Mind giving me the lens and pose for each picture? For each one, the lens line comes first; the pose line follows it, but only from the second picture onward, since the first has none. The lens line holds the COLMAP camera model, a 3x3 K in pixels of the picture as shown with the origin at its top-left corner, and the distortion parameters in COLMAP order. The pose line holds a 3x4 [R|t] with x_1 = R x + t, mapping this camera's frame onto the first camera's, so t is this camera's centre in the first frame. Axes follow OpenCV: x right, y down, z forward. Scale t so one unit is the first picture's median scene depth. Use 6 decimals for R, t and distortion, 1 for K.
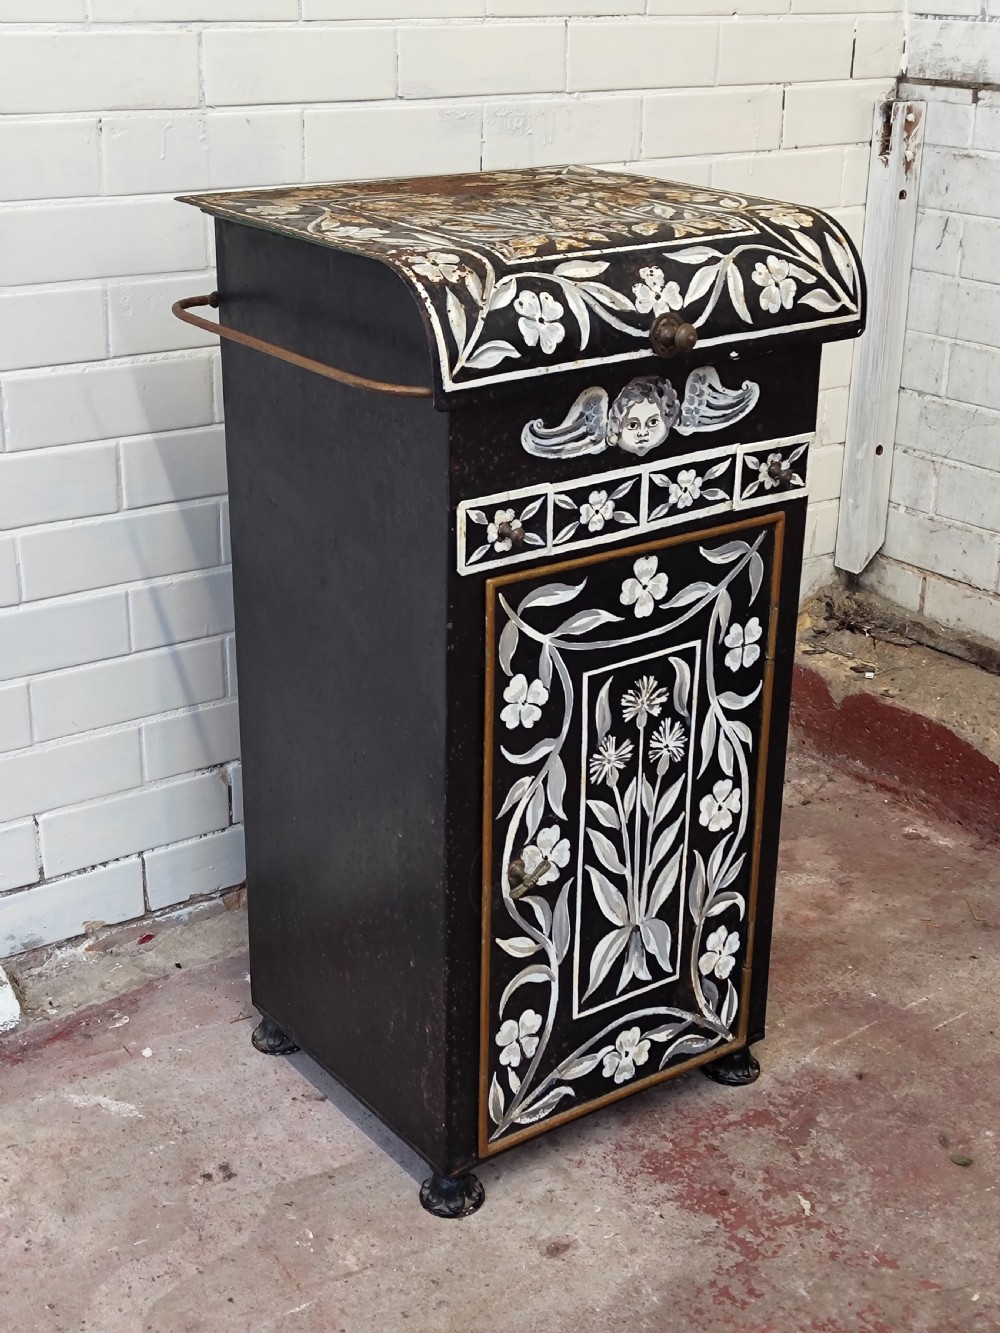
lens RADIAL K [[1832.3, 0, 501.5], [0, 1832.3, 689.0], [0, 0, 1]] dist [0.166300, -0.645167]
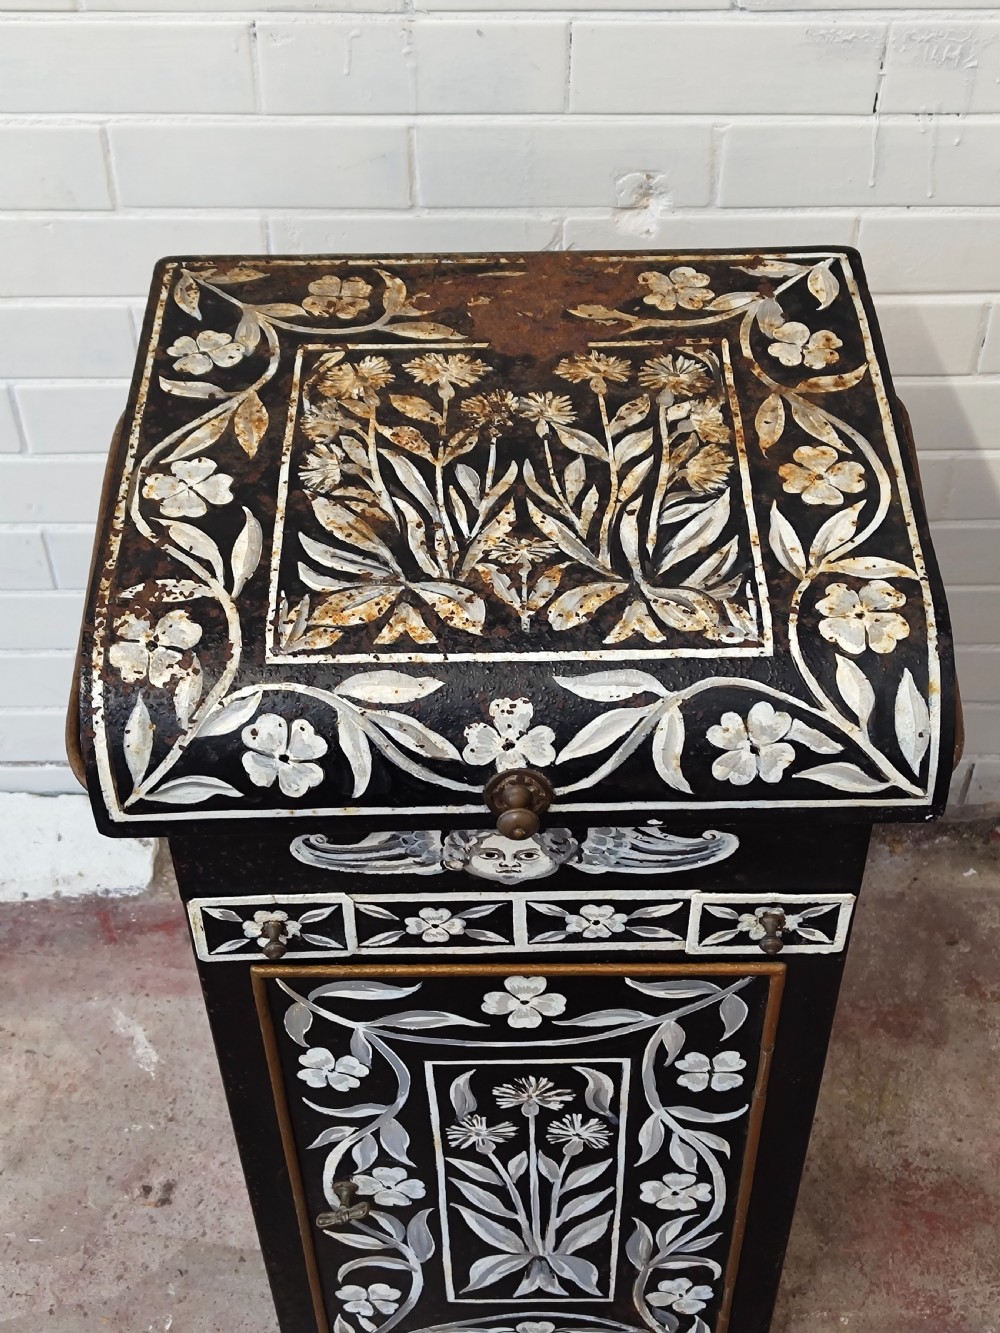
lens RADIAL K [[1839.3, 0, 512.2], [0, 1839.3, 677.0], [0, 0, 1]] dist [0.161279, -0.622531]
pose [[0.808893, 0.408163, -0.423196, 0.329835], [-0.208770, 0.872262, 0.442237, -0.488751], [0.549643, -0.269372, 0.790779, 0.449757]]
